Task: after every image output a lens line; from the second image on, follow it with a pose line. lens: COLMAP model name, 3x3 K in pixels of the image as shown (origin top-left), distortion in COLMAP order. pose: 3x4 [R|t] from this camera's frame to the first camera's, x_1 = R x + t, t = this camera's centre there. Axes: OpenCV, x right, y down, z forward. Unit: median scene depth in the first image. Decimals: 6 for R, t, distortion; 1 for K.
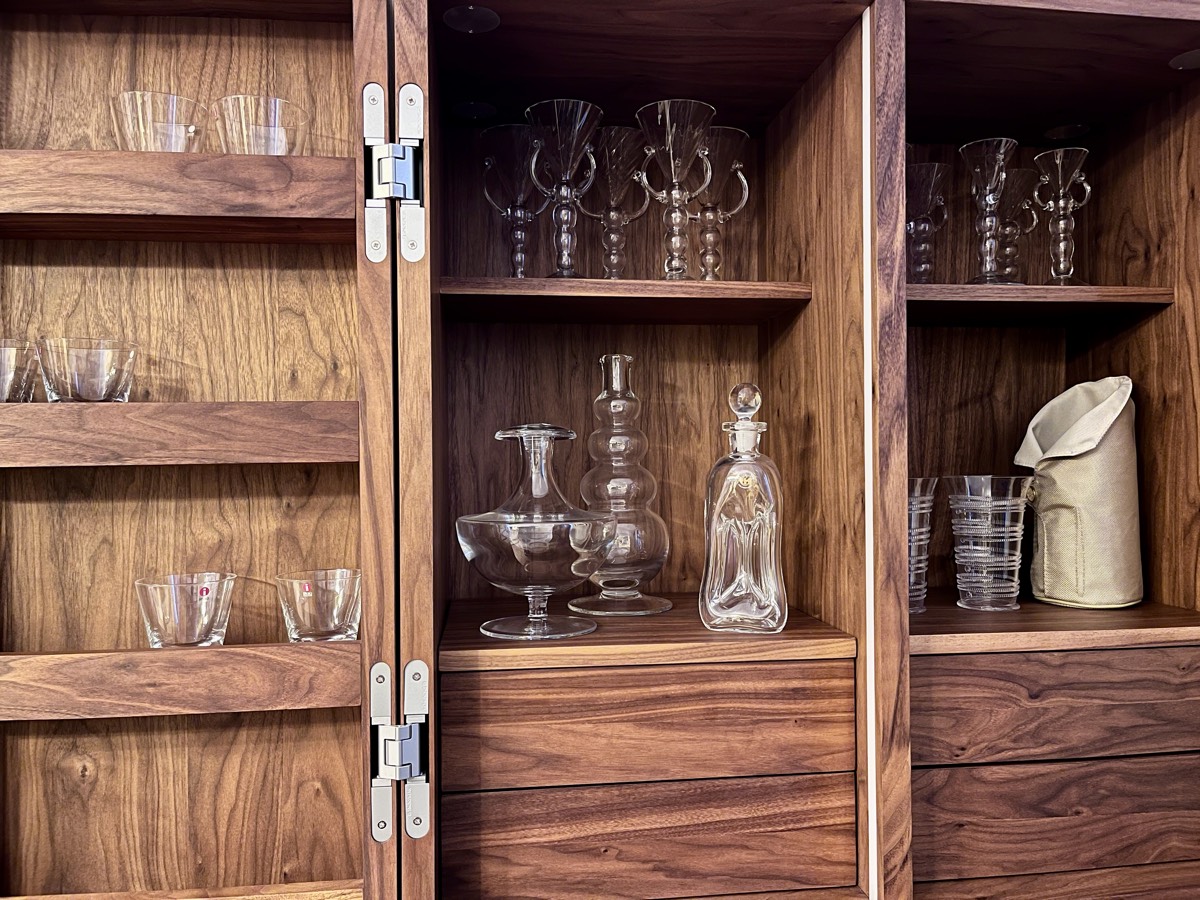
lens RADIAL K [[909.3, 0, 596.4], [0, 909.3, 453.4], [0, 0, 1]] dist [0.072782, -0.110374]
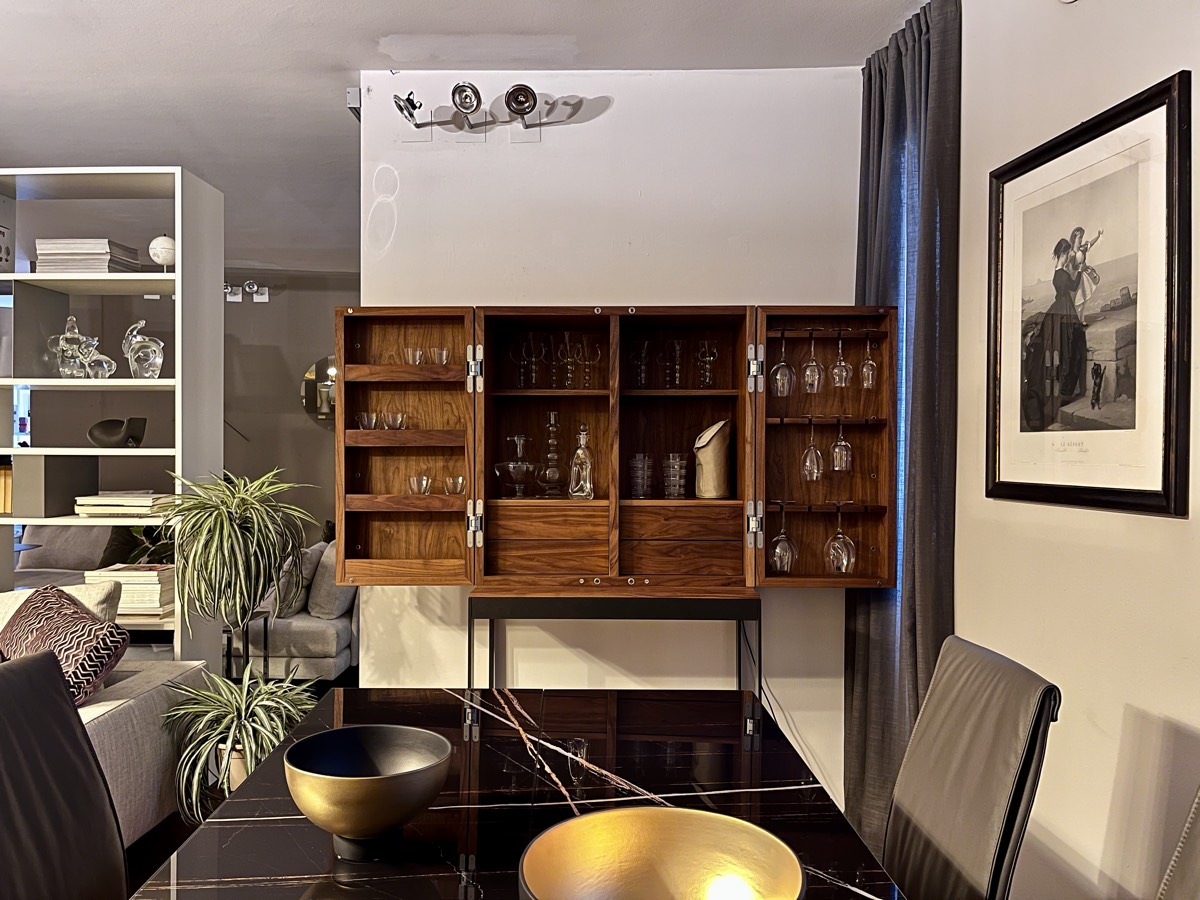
lens RADIAL K [[909.3, 0, 596.4], [0, 909.3, 453.4], [0, 0, 1]] dist [0.072782, -0.110374]
pose [[0.989593, 0.009956, -0.143553, 0.727894], [-0.009866, 0.999950, 0.001339, 0.027055], [0.143559, 0.000091, 0.989642, -2.349627]]
